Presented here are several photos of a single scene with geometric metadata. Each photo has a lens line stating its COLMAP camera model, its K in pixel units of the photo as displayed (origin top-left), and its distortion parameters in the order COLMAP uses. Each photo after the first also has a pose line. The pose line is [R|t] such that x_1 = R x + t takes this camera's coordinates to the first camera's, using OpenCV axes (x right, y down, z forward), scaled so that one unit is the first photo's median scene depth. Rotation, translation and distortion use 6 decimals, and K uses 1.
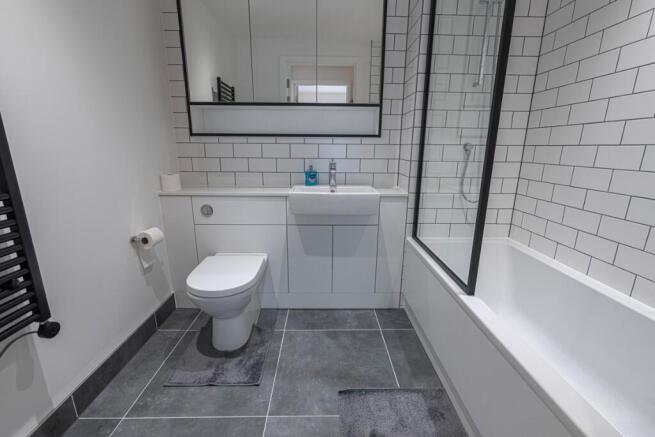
lens RADIAL K [[298.0, 0, 328.6], [0, 298.0, 226.9], [0, 0, 1]] dist [-0.001848, 0.000688]
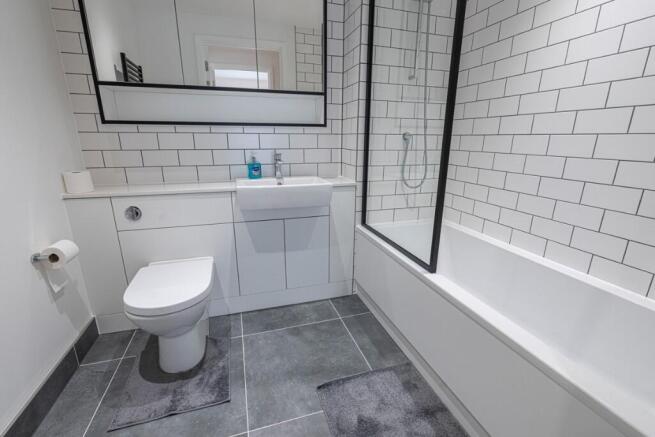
lens RADIAL K [[298.0, 0, 328.6], [0, 298.0, 226.9], [0, 0, 1]] dist [-0.001848, 0.000688]
pose [[0.956316, -0.086843, 0.279140, -0.124487], [0.078395, 0.996066, 0.041309, -0.009748], [-0.281629, -0.017621, 0.959362, 0.042232]]
